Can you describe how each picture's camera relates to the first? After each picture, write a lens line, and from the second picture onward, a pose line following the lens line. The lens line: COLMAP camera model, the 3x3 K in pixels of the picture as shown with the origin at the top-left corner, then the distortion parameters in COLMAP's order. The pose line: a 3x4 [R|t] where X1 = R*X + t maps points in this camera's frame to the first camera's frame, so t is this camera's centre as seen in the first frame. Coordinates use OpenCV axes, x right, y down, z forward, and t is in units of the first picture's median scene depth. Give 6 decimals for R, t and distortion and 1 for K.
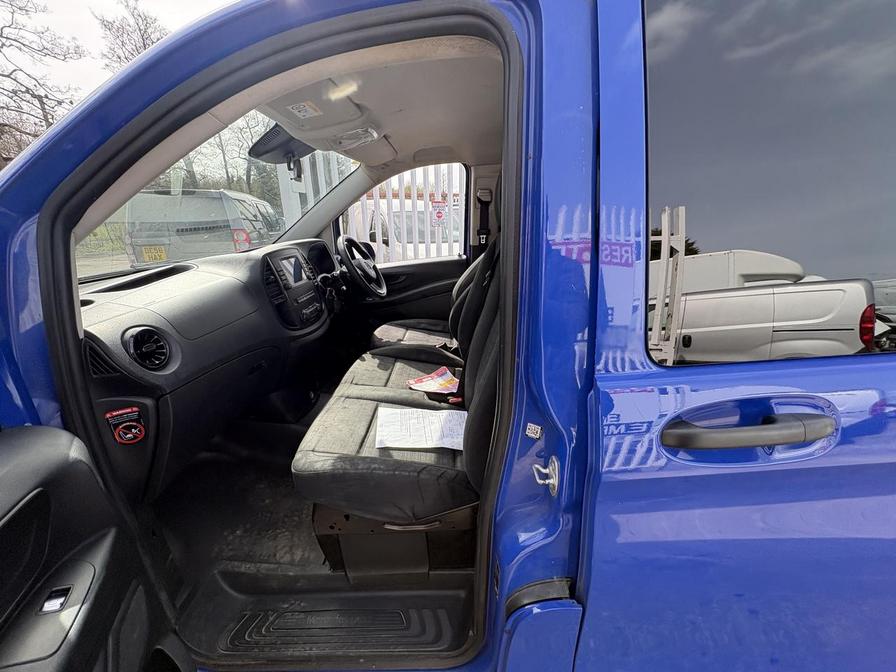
lens RADIAL K [[356.1, 0, 448.0], [0, 356.1, 336.0], [0, 0, 1]] dist [0.000554, 0.000550]
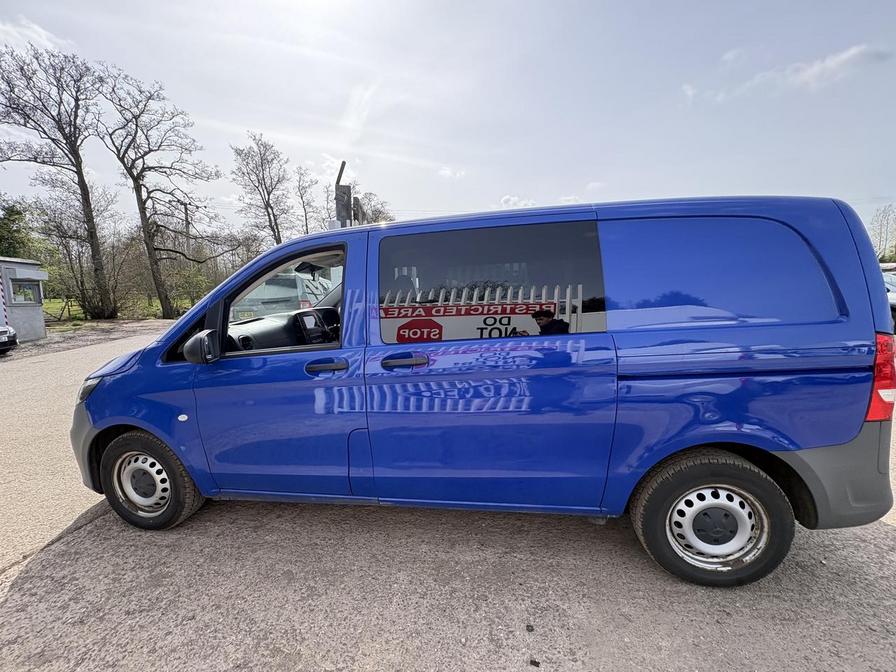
lens RADIAL K [[357.7, 0, 450.7], [0, 357.7, 336.0], [0, 0, 1]] dist [-0.000041, 0.000418]
pose [[0.988534, 0.019866, -0.149686, 0.622799], [-0.048042, 0.981174, -0.187055, 0.223567], [0.143152, 0.192101, 0.970878, -0.802325]]
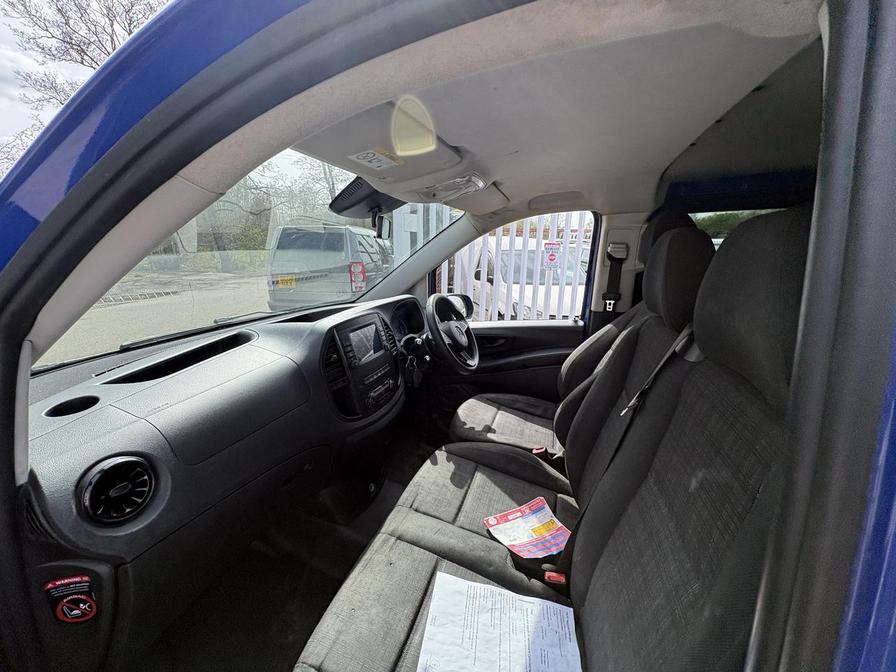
lens RADIAL K [[356.1, 0, 448.0], [0, 356.1, 336.0], [0, 0, 1]] dist [0.000554, 0.000550]
pose [[0.956240, 0.097071, -0.276010, -0.023244], [-0.119309, 0.990733, -0.064914, -0.153528], [0.267151, 0.095004, 0.958960, 0.234181]]
